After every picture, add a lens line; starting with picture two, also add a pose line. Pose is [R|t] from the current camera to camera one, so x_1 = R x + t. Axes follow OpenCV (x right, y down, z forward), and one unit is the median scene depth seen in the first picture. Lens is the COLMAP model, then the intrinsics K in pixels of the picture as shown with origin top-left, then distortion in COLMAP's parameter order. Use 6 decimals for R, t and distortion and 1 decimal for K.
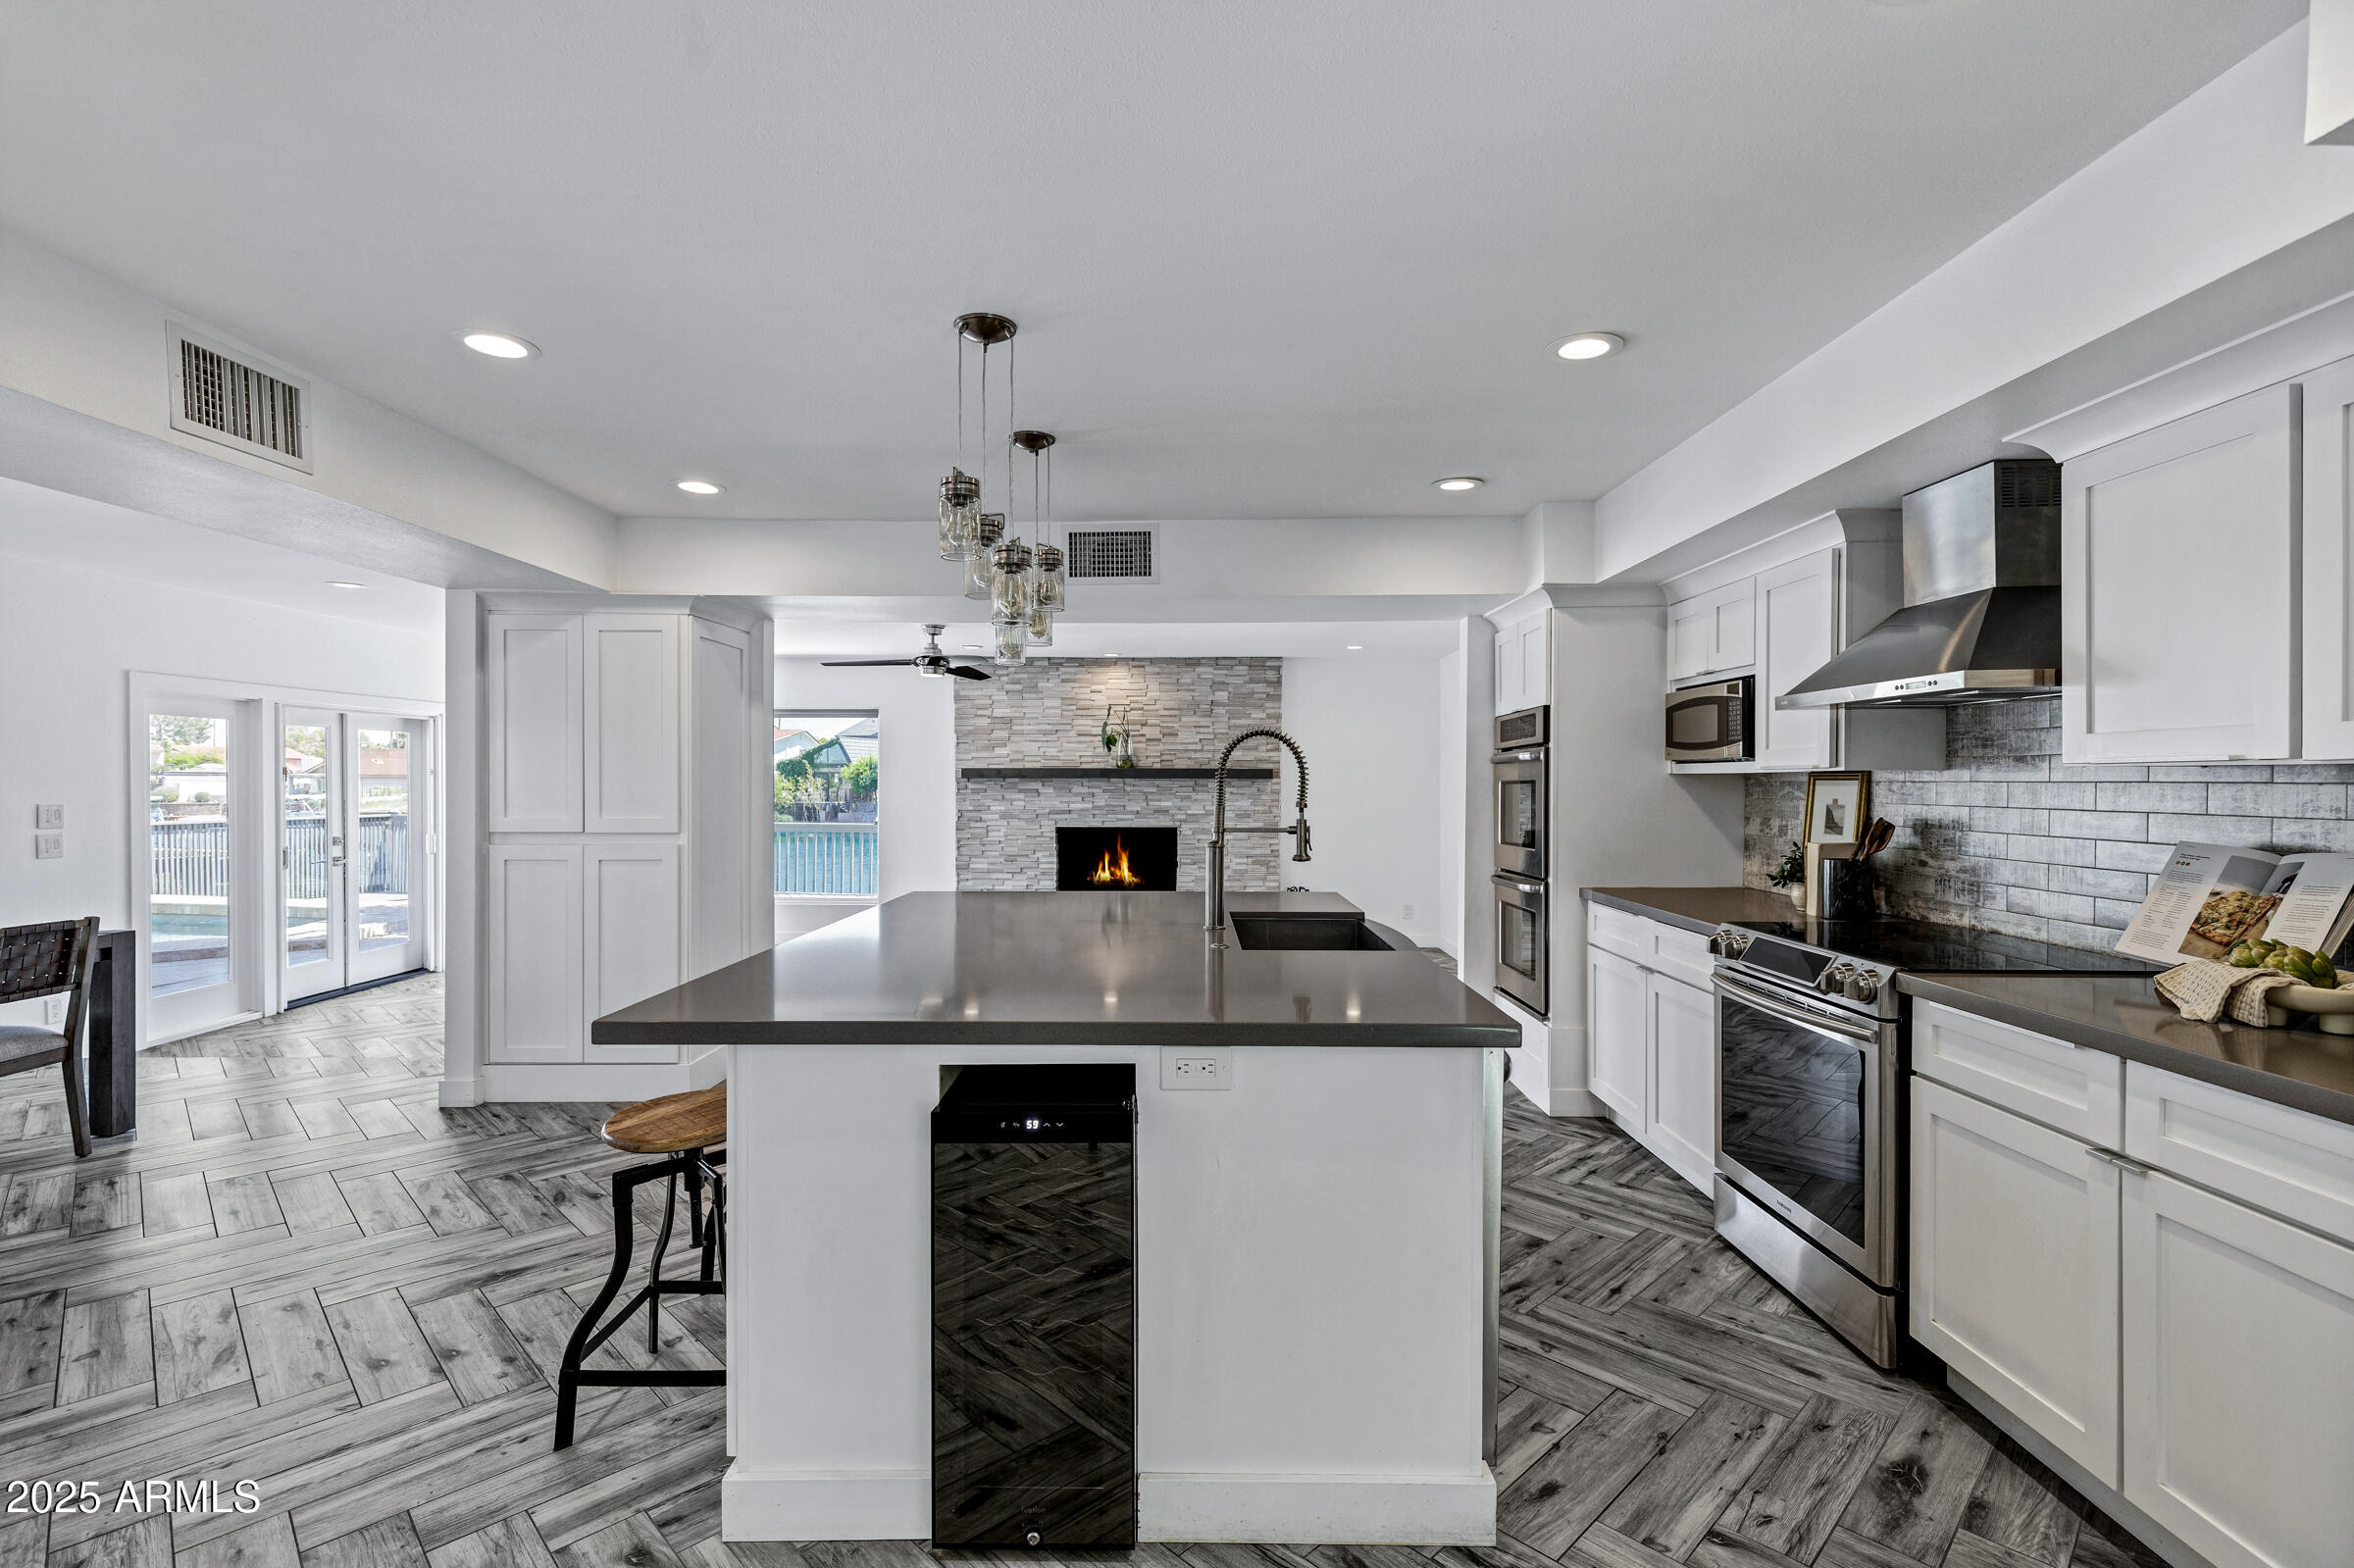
lens RADIAL K [[1069.0, 0, 1170.0], [0, 1069.0, 782.2], [0, 0, 1]] dist [0.008527, -0.002150]
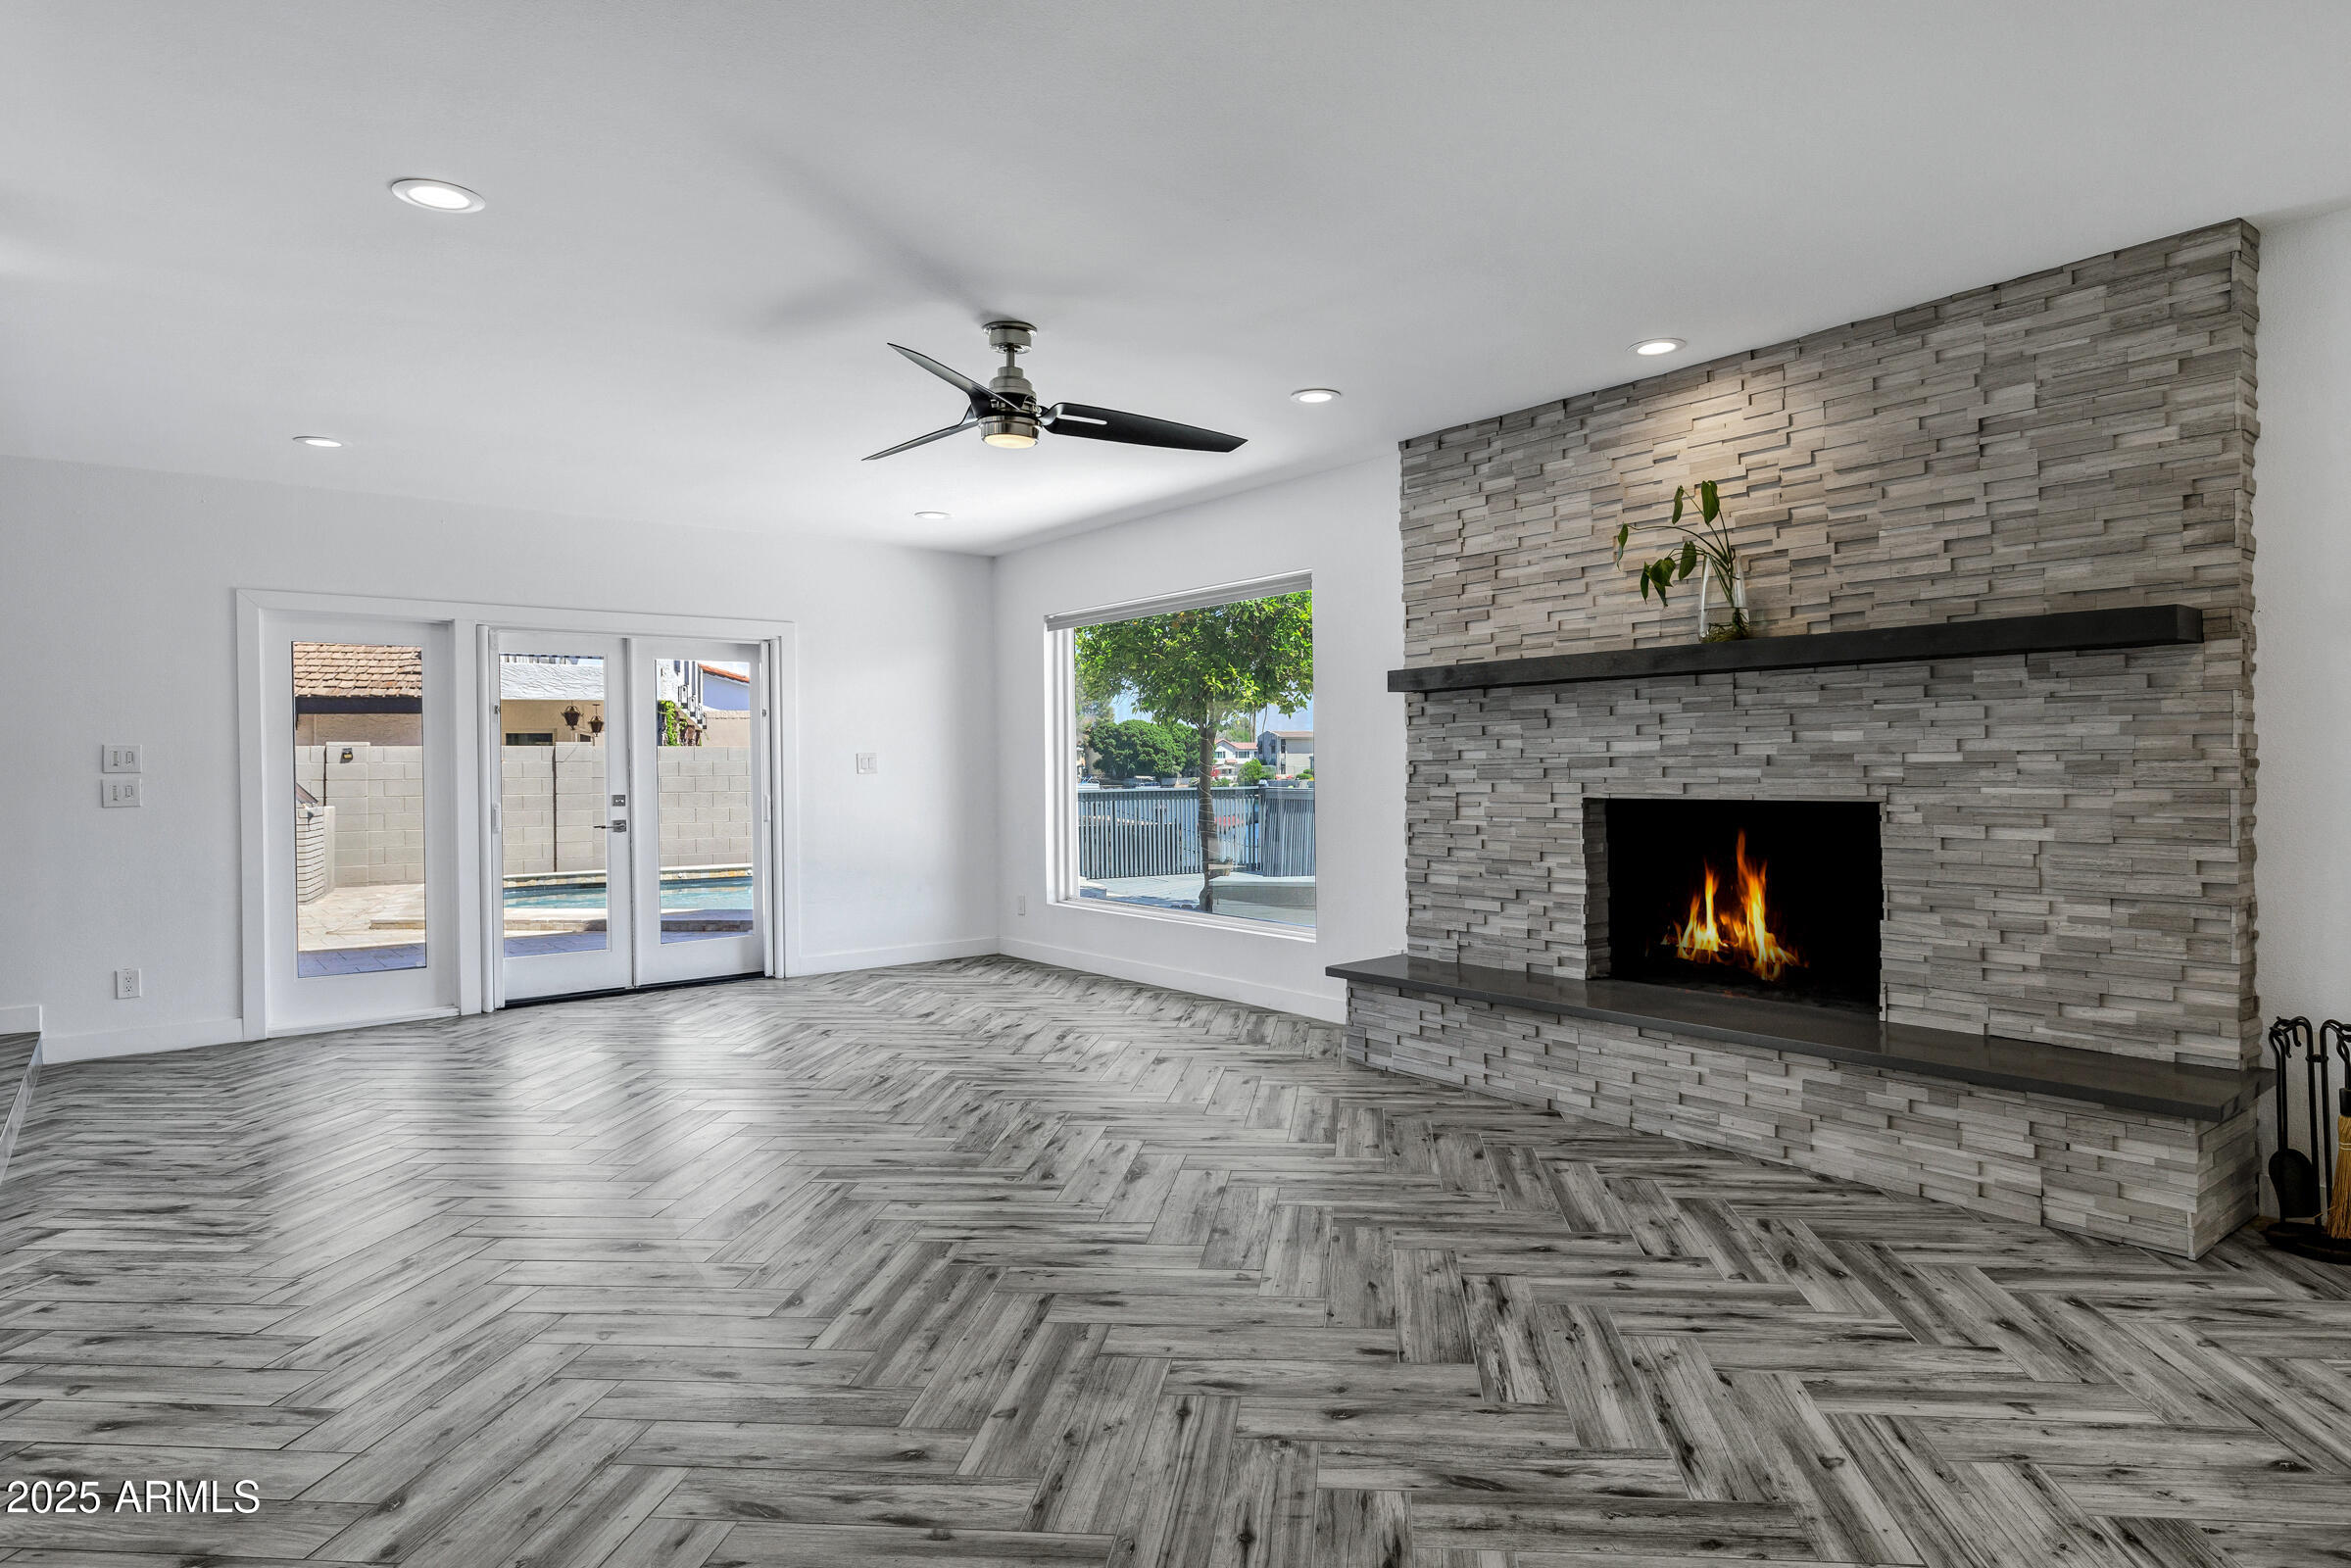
lens RADIAL K [[1285.7, 0, 1257.8], [0, 1285.7, 771.8], [0, 0, 1]] dist [-0.003273, -0.000904]
pose [[0.656457, -0.006236, -0.754338, 0.409843], [0.012177, 0.999923, 0.002331, 0.061756], [0.754265, -0.010716, 0.656482, 1.222498]]
